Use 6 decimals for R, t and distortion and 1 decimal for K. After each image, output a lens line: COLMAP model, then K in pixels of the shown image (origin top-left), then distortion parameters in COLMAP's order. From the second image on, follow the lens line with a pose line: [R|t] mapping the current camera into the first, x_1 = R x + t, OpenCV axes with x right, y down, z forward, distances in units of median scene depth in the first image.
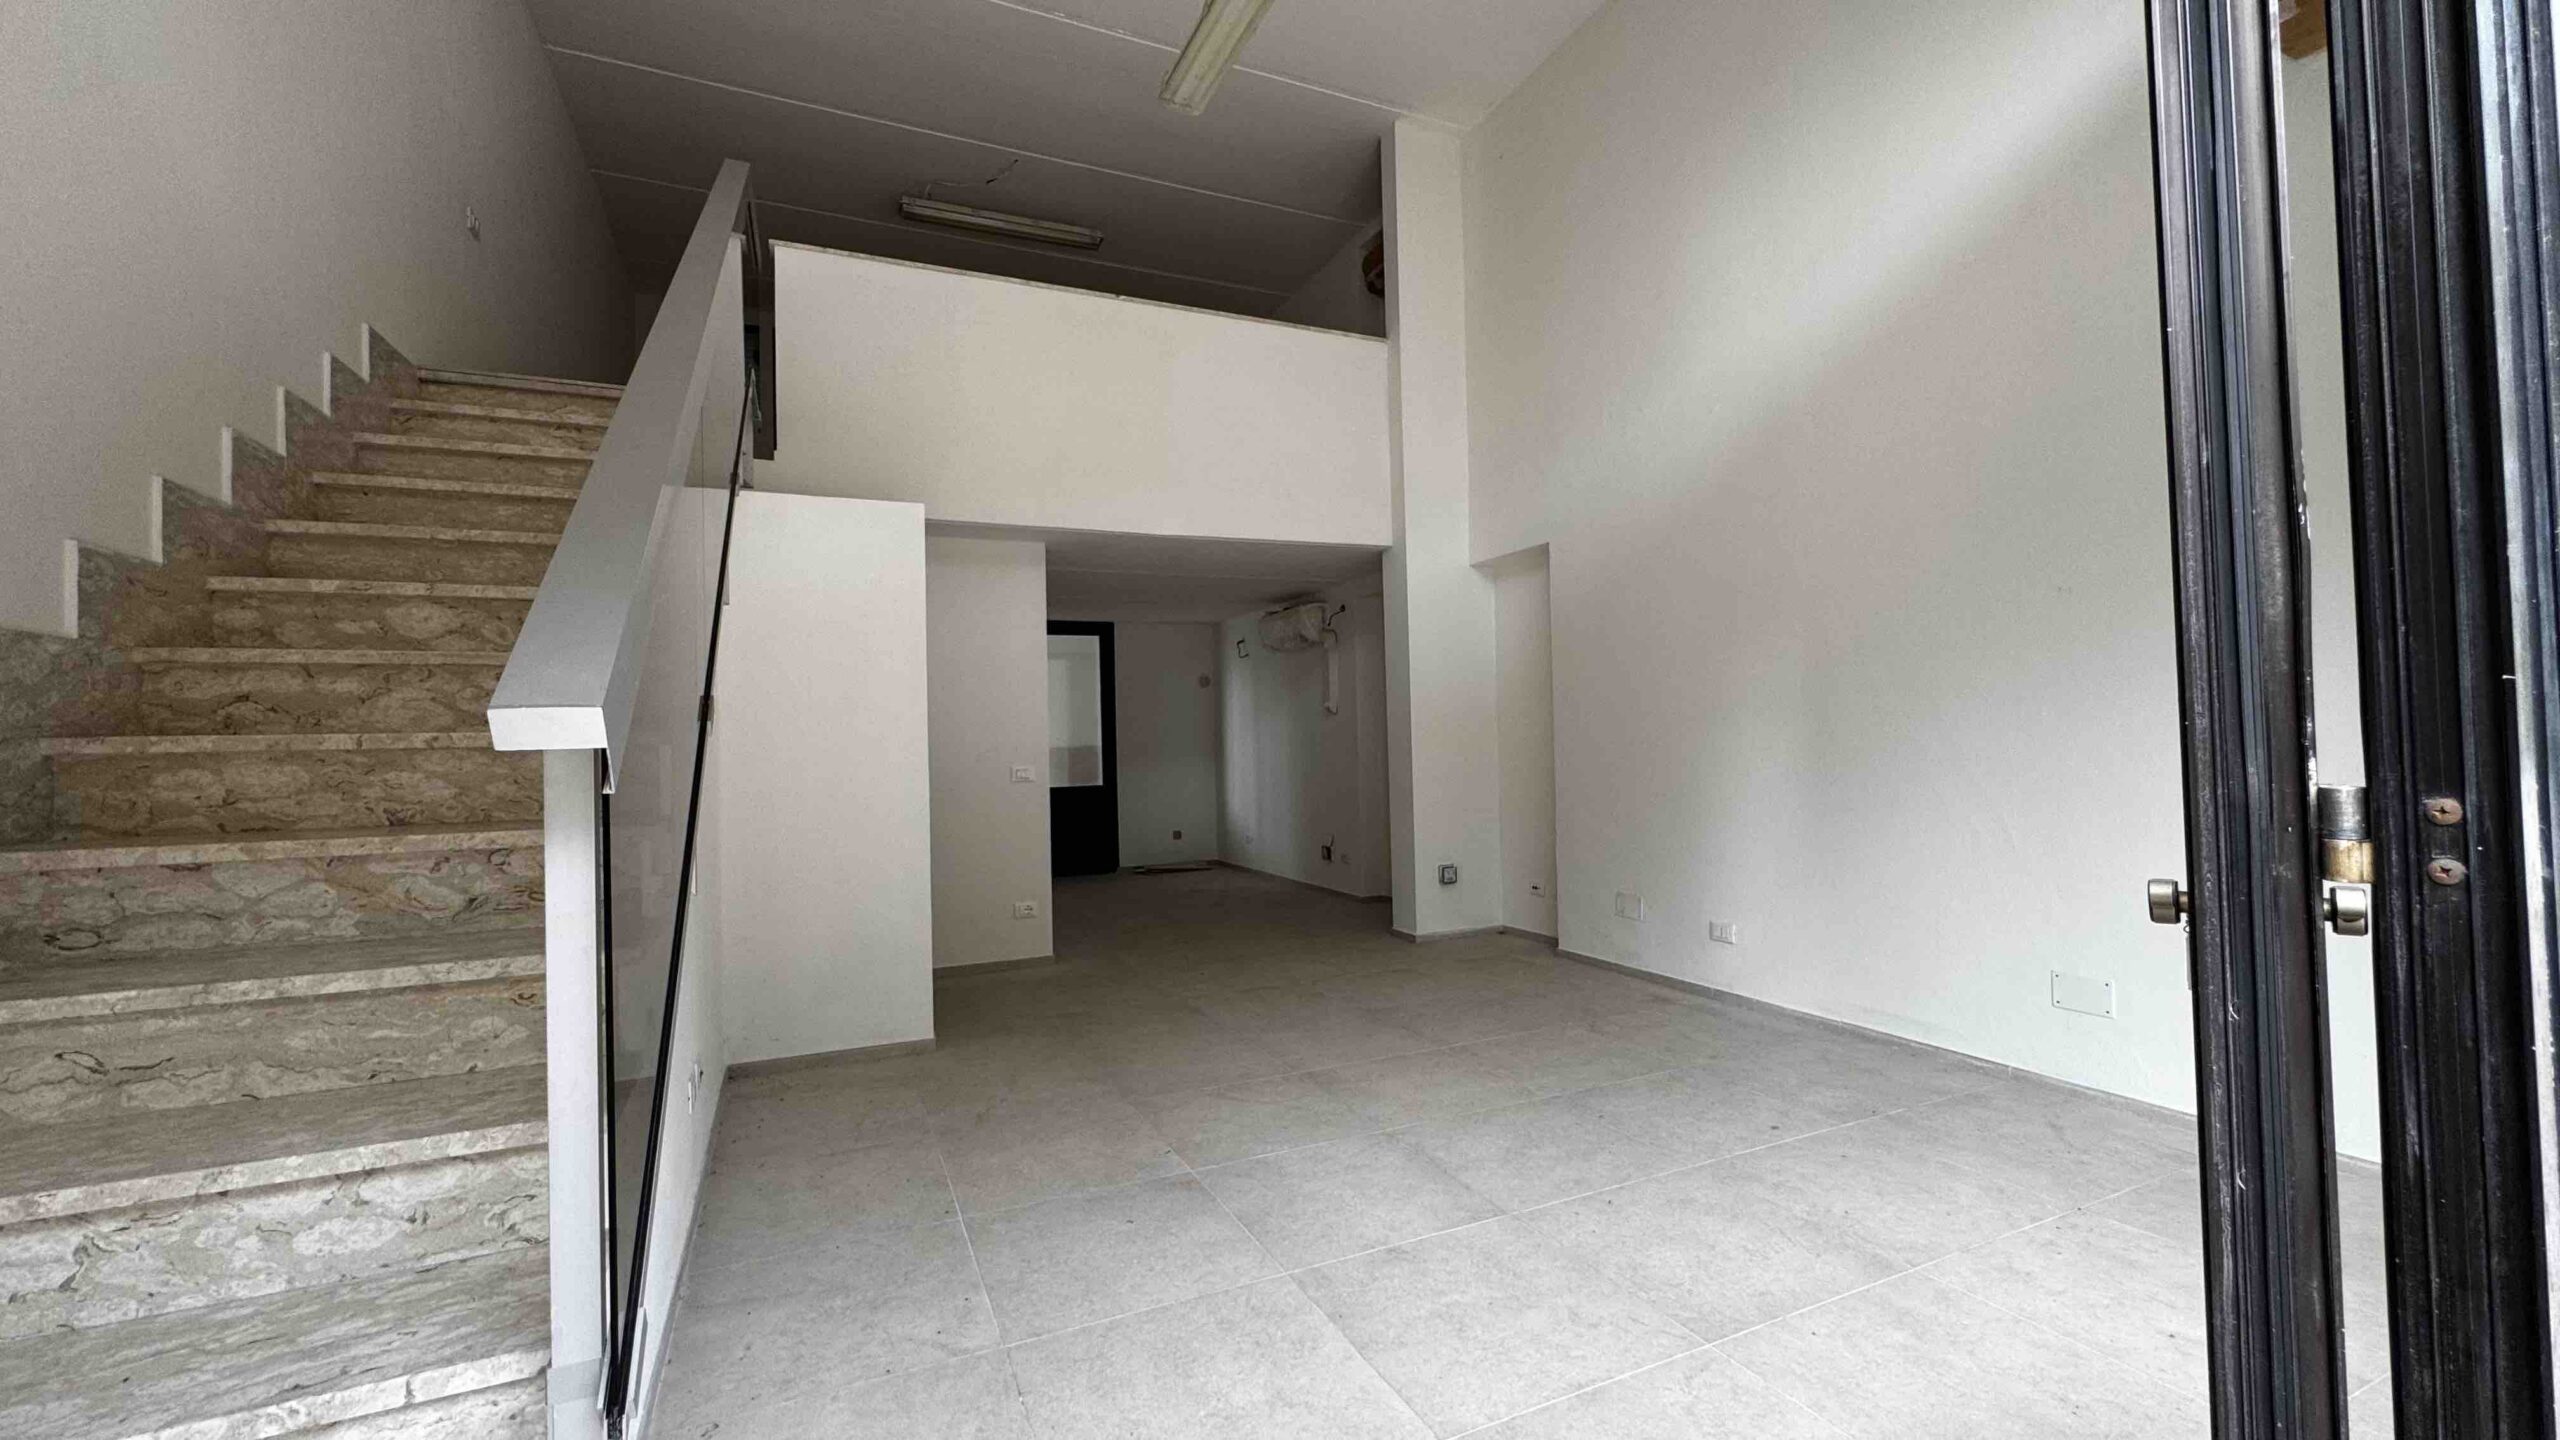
lens RADIAL K [[1025.1, 0, 1278.4], [0, 1025.1, 719.4], [0, 0, 1]] dist [-0.002342, 0.000258]
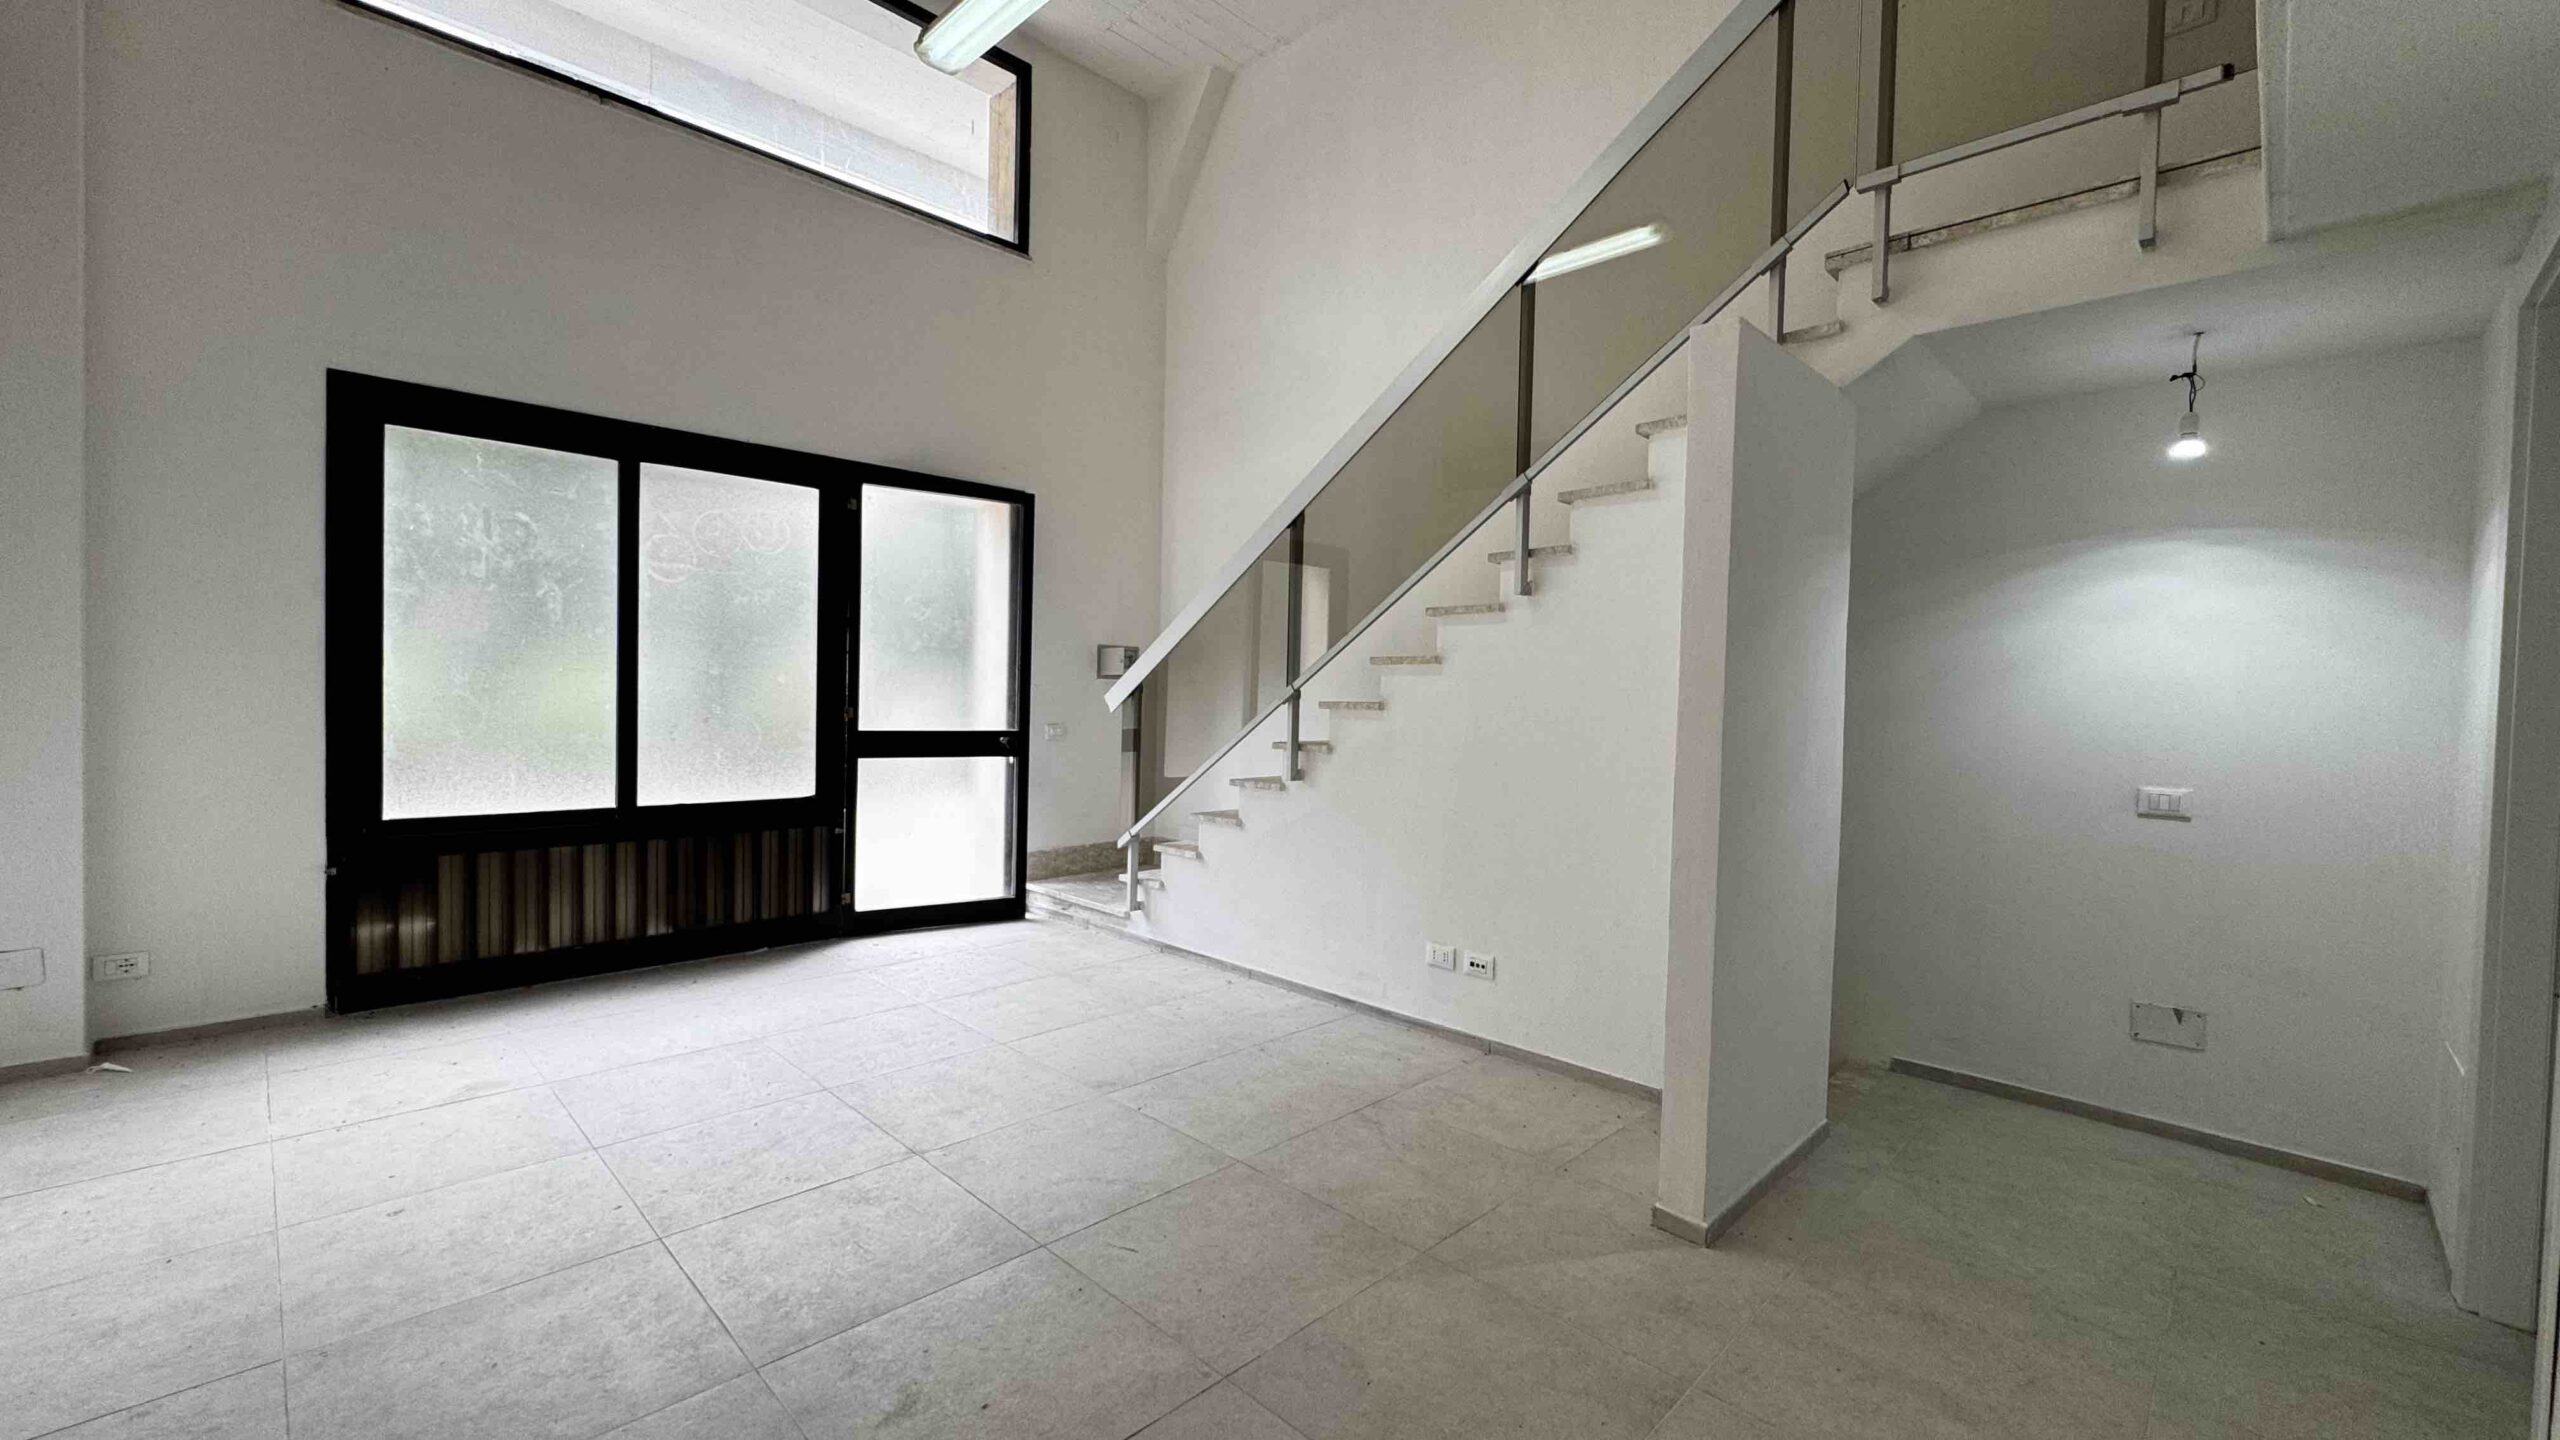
lens RADIAL K [[1021.8, 0, 1280.0], [0, 1021.8, 720.0], [0, 0, 1]] dist [-0.002465, -0.000345]
pose [[-0.935613, 0.011077, -0.352853, 0.115621], [0.005496, 0.999843, 0.016817, 0.008310], [0.352984, 0.013795, -0.935528, 1.911636]]
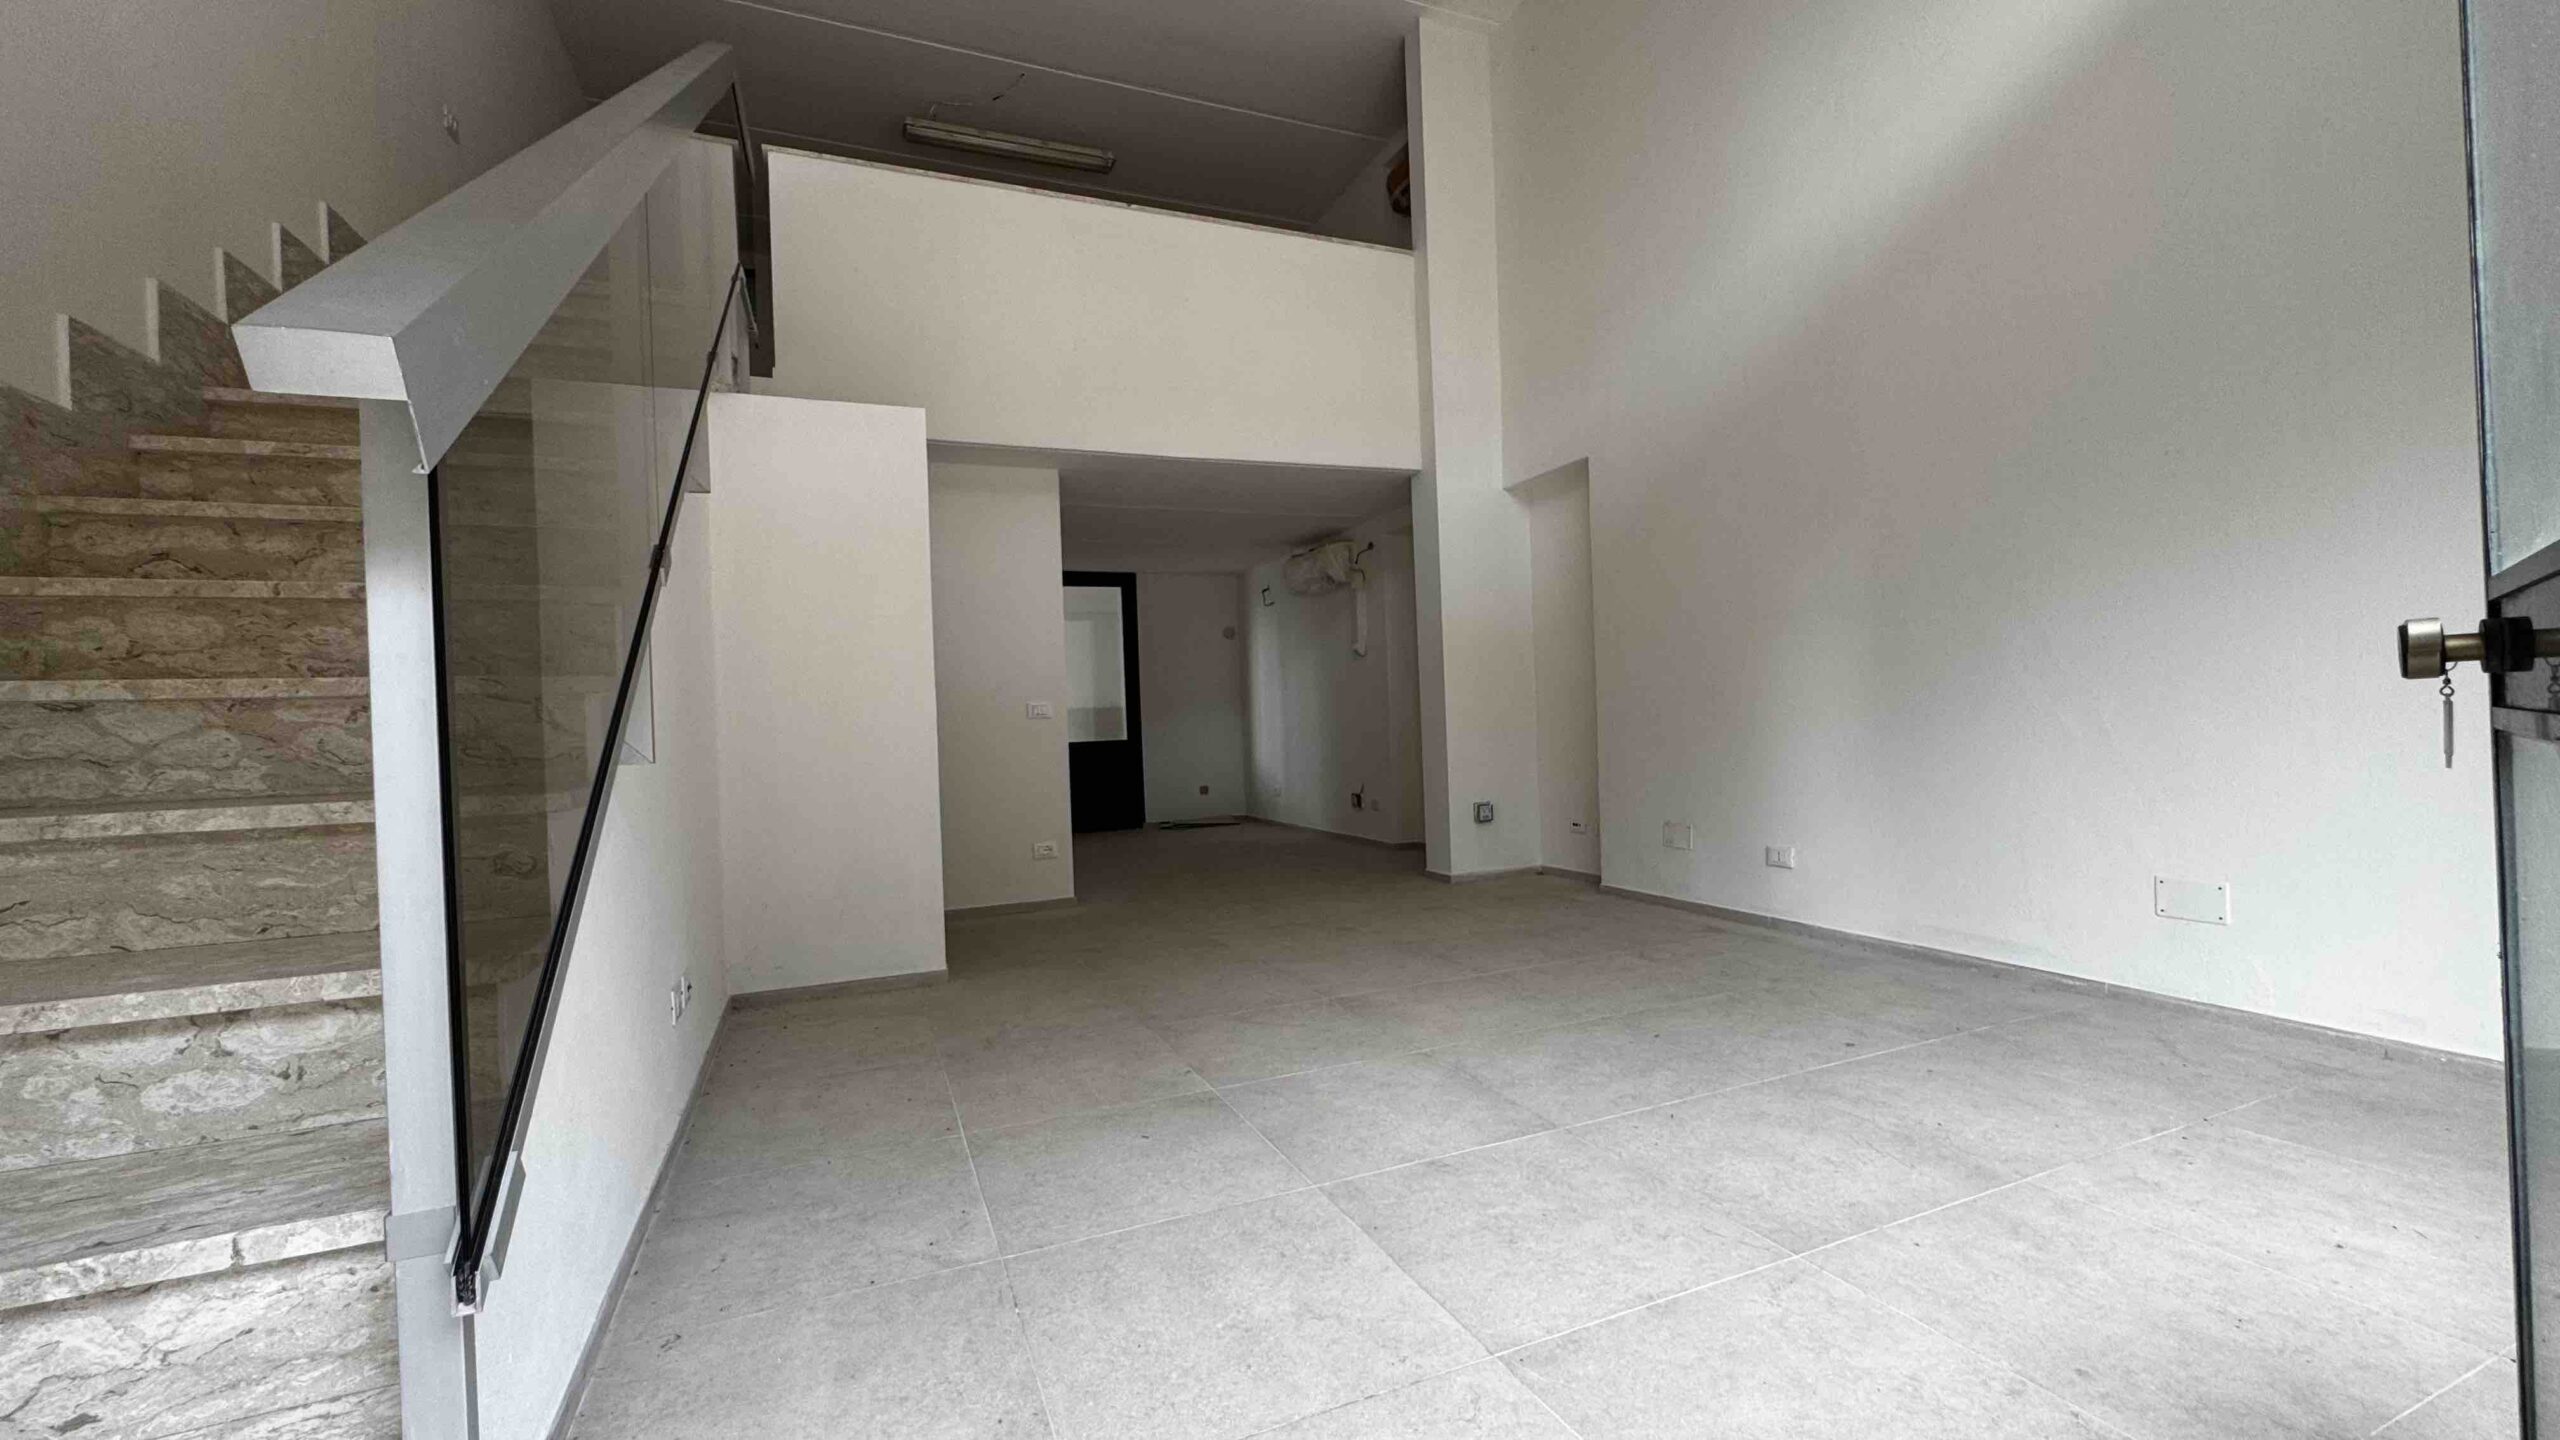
lens RADIAL K [[1025.1, 0, 1278.4], [0, 1025.1, 719.4], [0, 0, 1]] dist [-0.002342, 0.000258]
pose [[0.999496, -0.013354, -0.028814, 0.004943], [0.013971, 0.999675, 0.021338, 0.079127], [0.028520, -0.021730, 0.999357, 0.075220]]
